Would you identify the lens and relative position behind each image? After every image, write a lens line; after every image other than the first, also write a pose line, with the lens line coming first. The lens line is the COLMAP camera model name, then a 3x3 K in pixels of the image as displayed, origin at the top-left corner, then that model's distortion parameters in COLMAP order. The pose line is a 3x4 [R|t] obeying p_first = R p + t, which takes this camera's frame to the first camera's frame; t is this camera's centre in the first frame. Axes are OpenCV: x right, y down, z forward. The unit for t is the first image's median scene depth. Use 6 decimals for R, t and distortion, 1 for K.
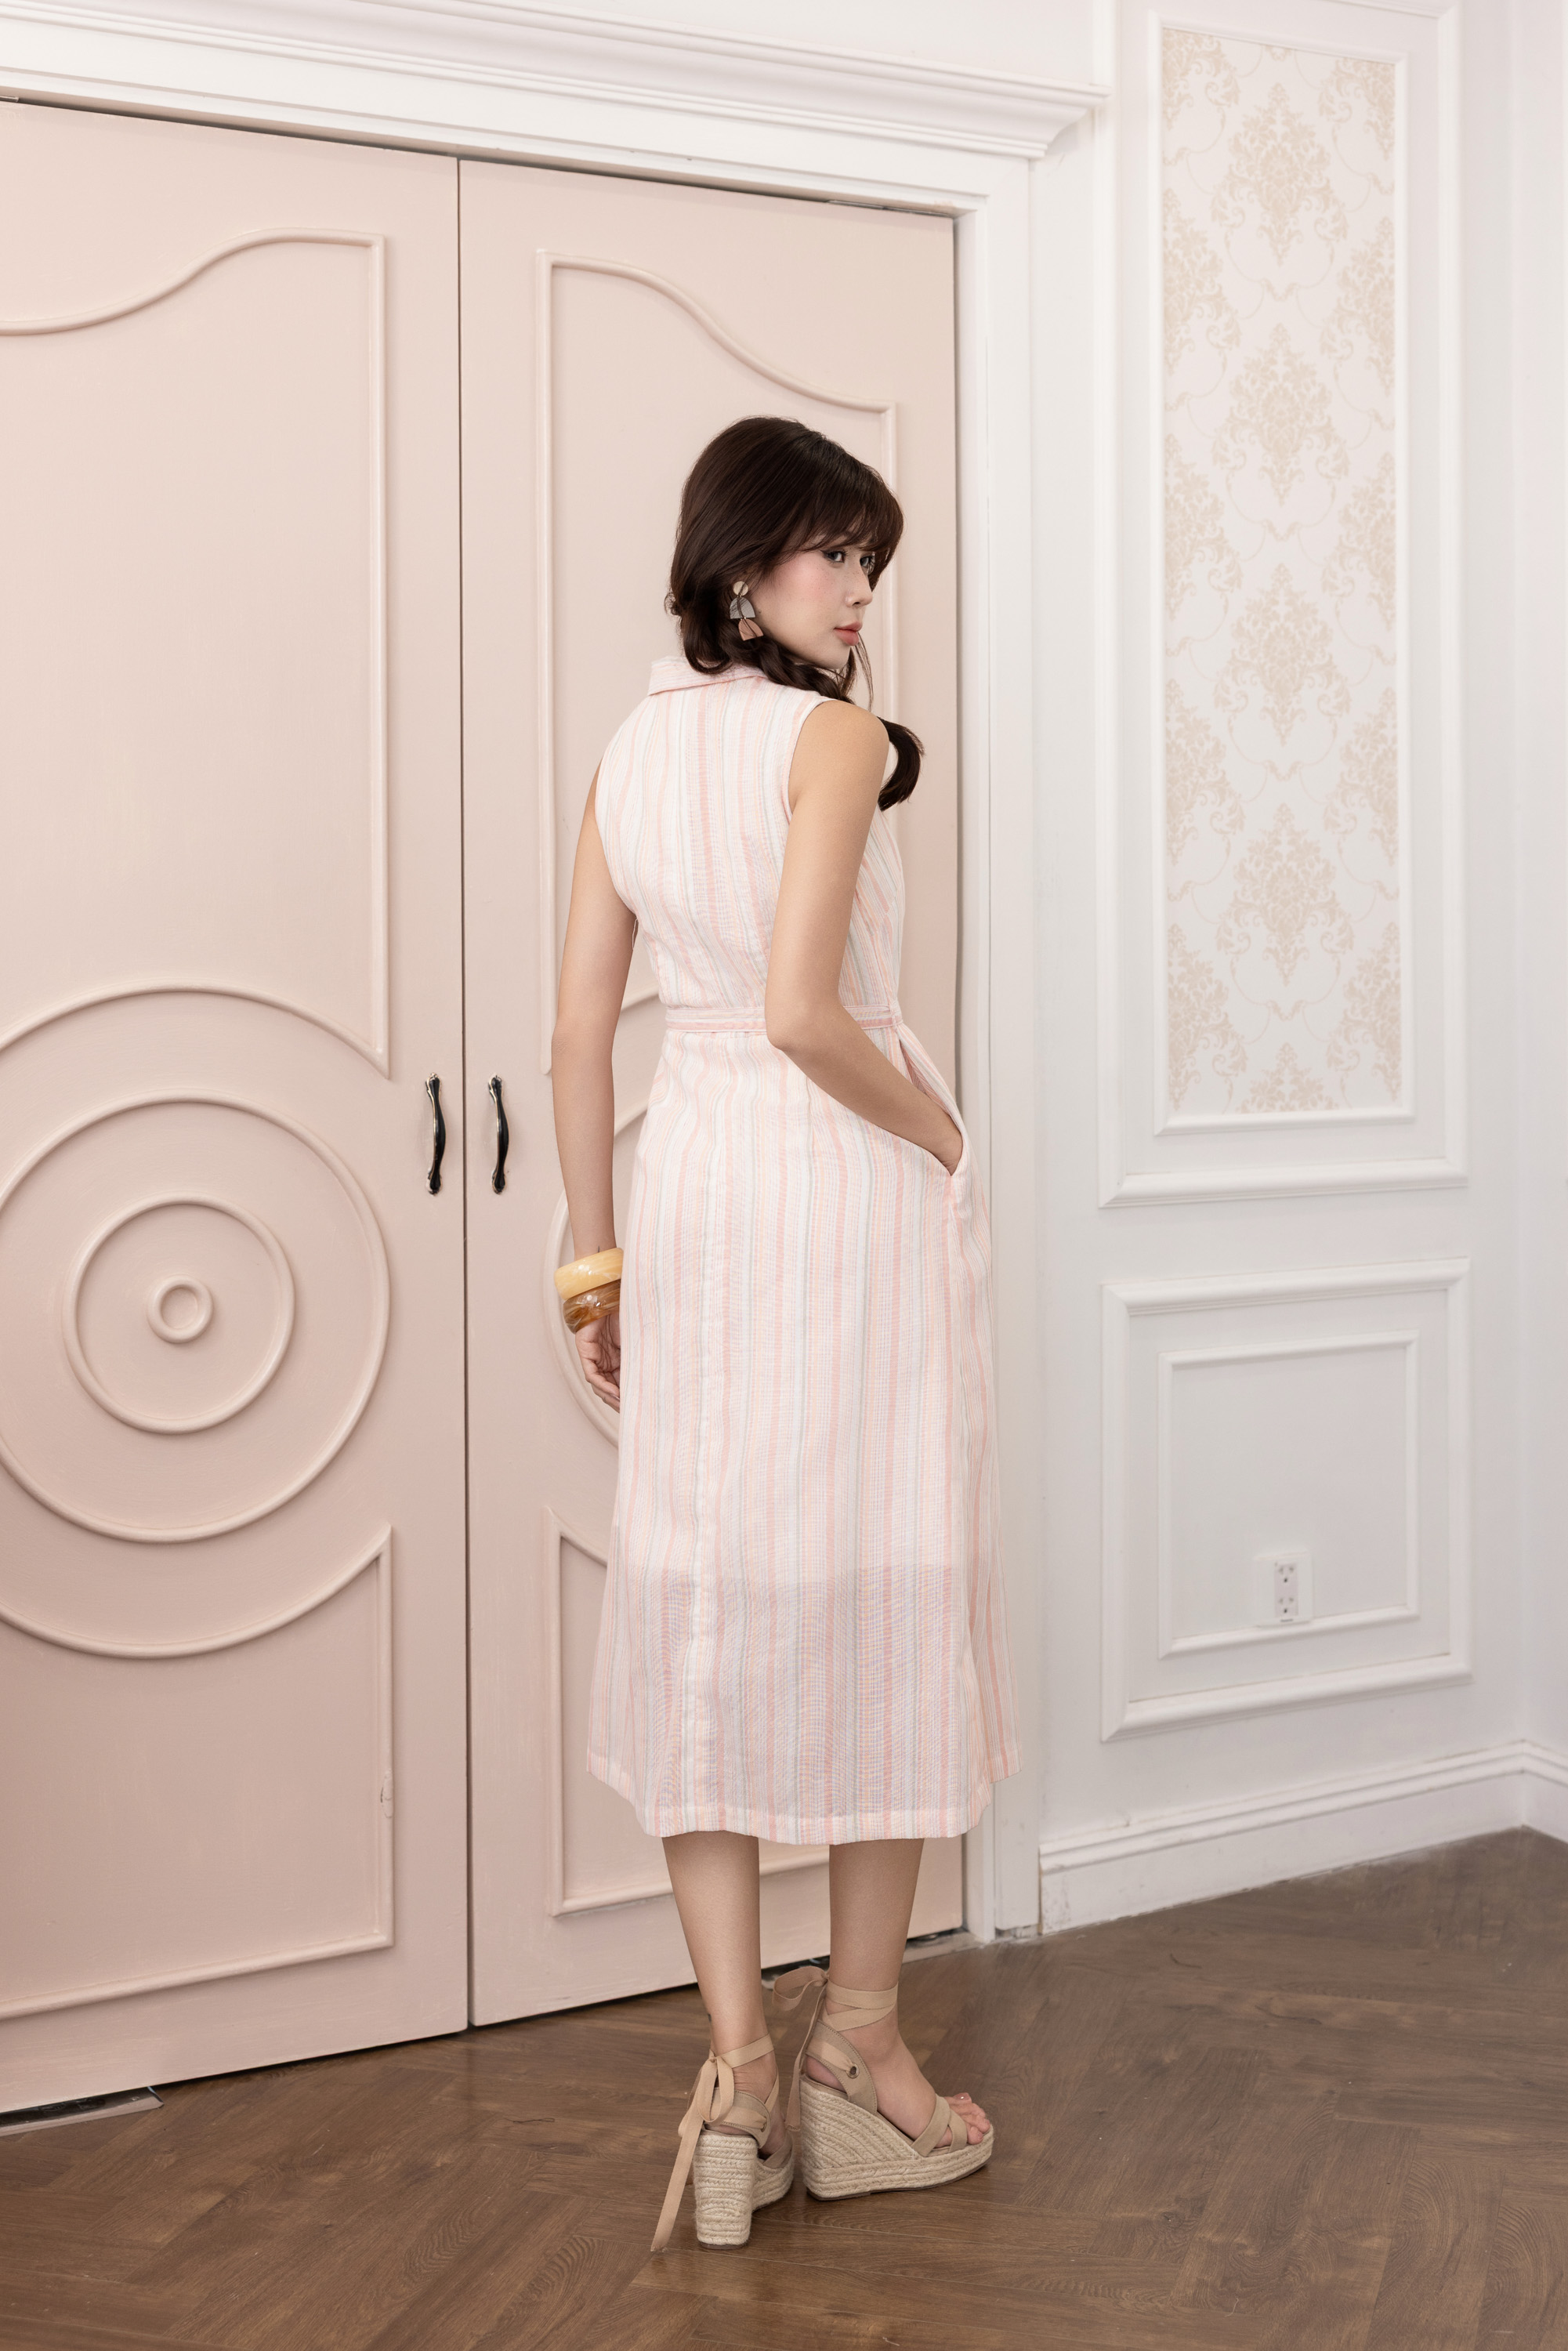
lens RADIAL K [[2873.9, 0, 710.2], [0, 2873.9, 1078.4], [0, 0, 1]] dist [-0.011322, 0.010268]
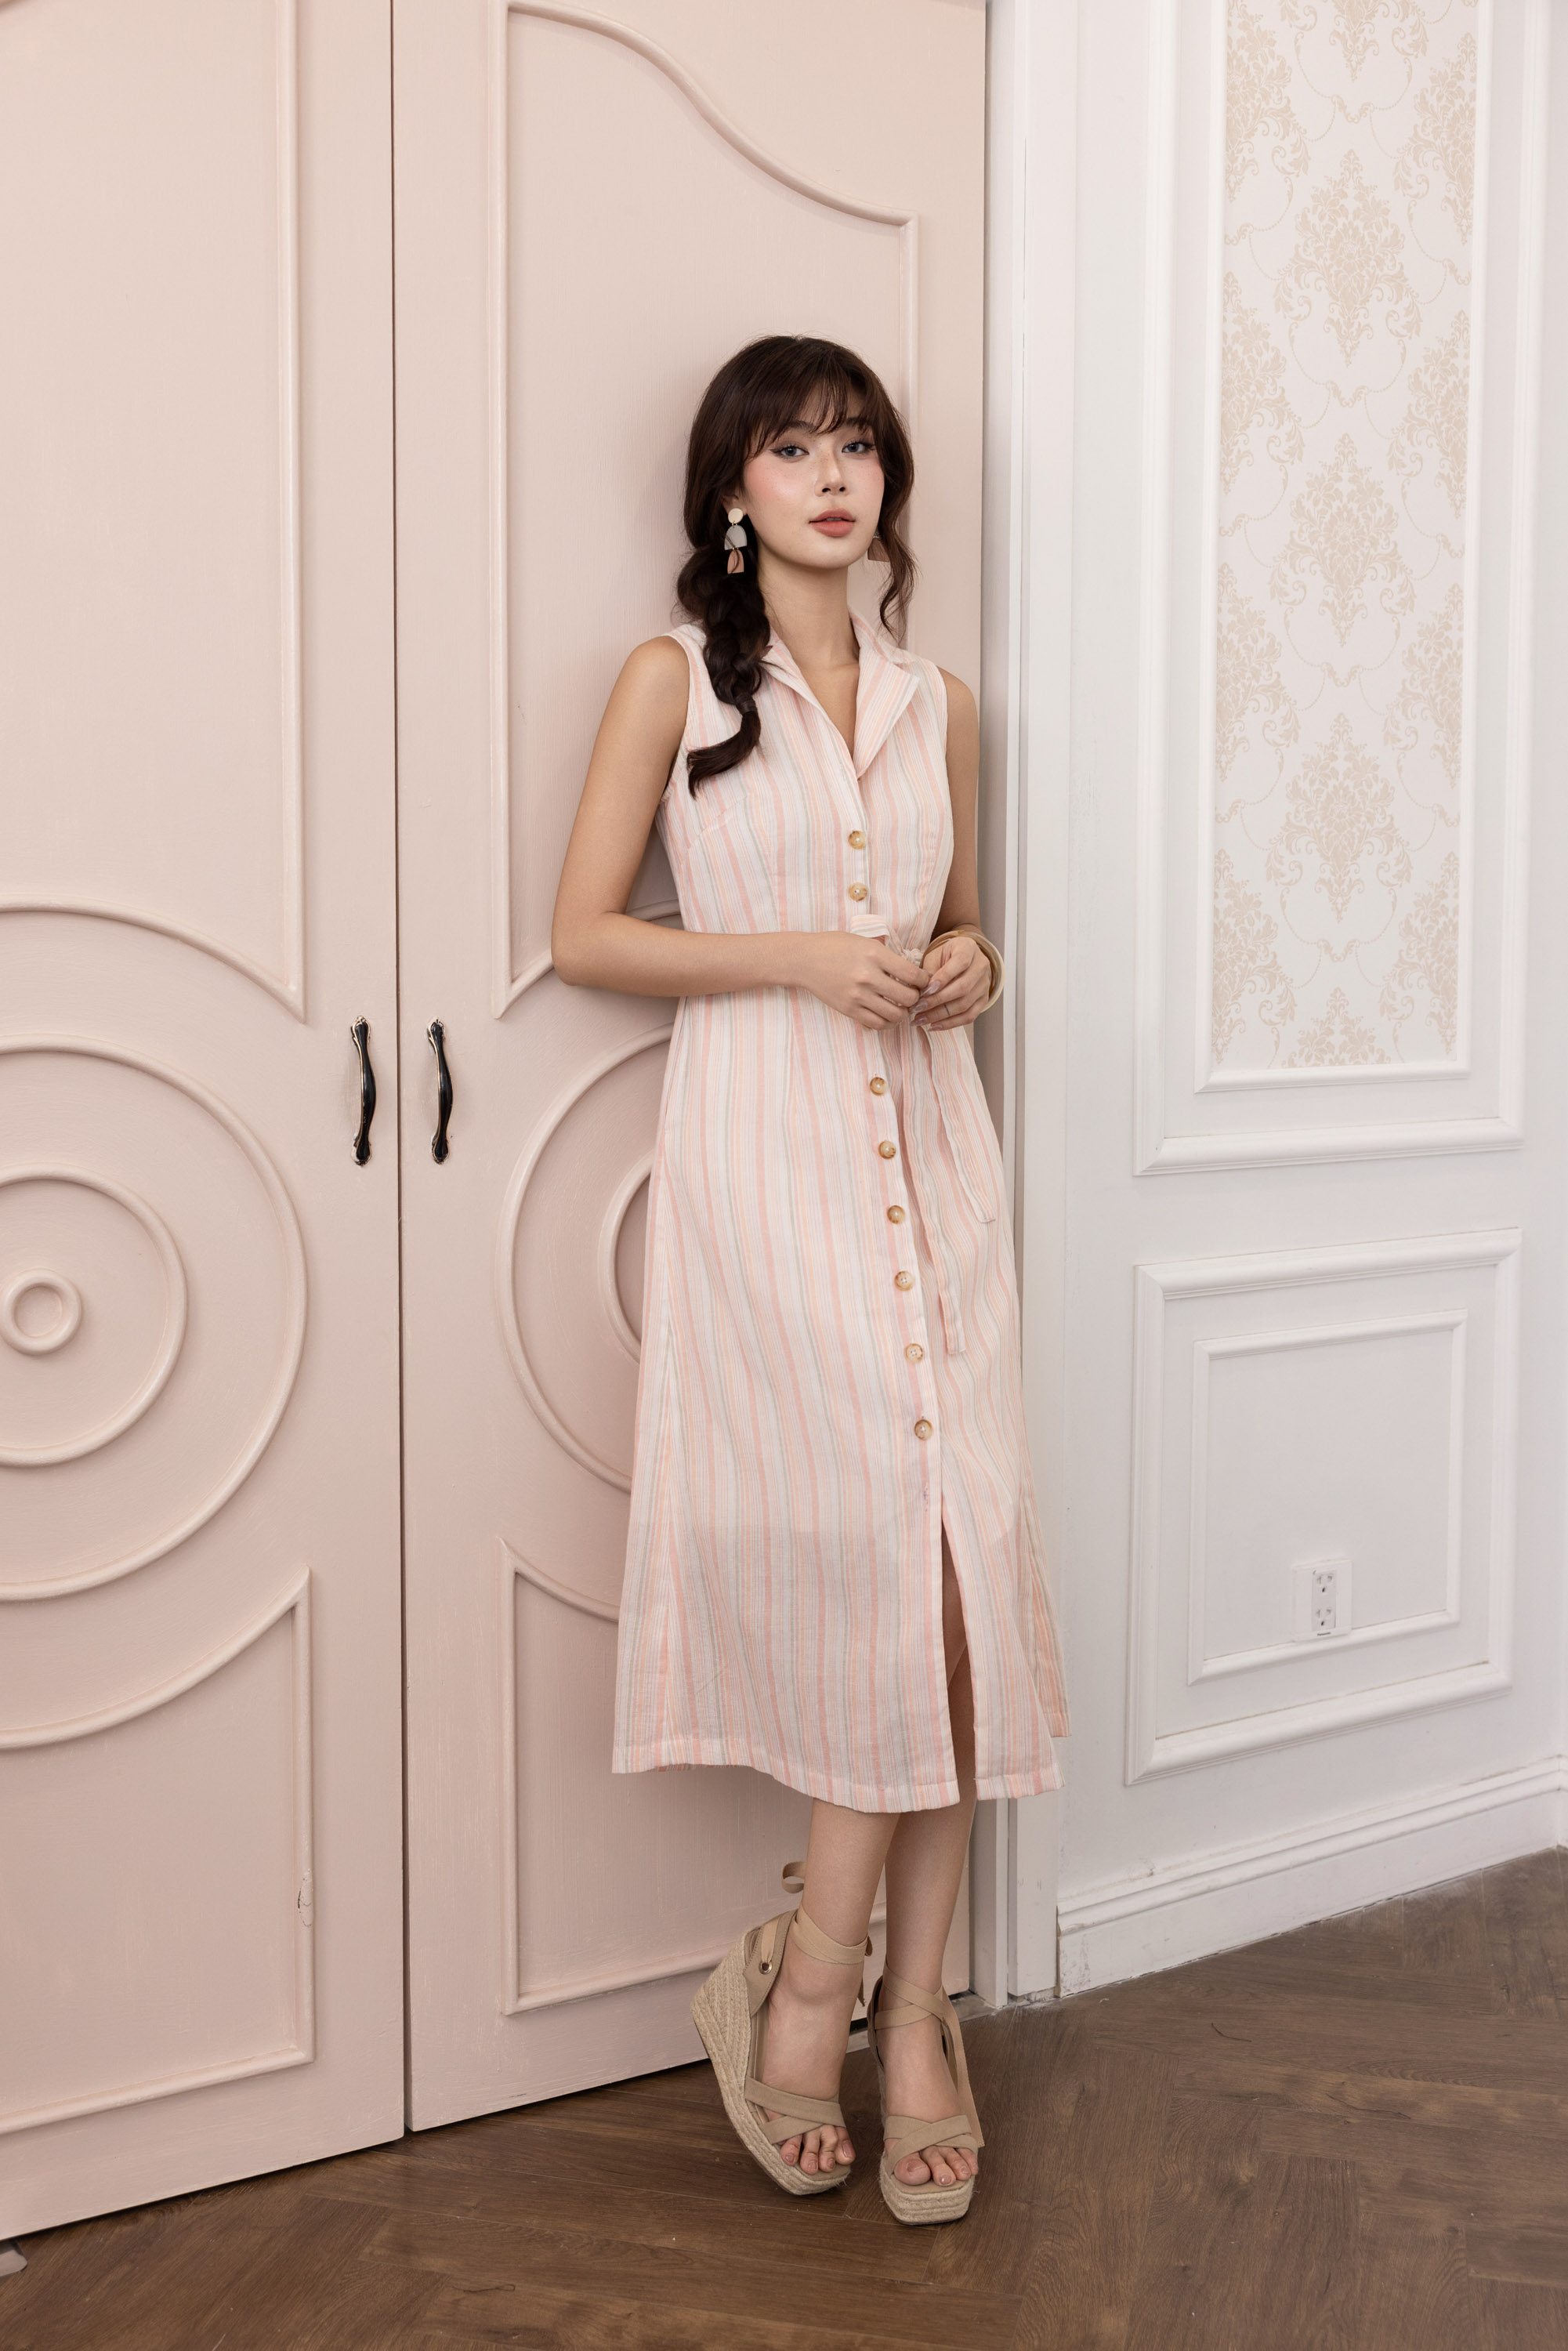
lens RADIAL K [[2459.2, 0, 841.6], [0, 2459.2, 1092.0], [0, 0, 1]] dist [-0.090399, 0.268169]
pose [[0.993878, -0.003796, 0.110419, -0.035262], [0.002711, 0.999947, 0.009971, 0.012214], [-0.110451, -0.009611, 0.993835, 0.279405]]
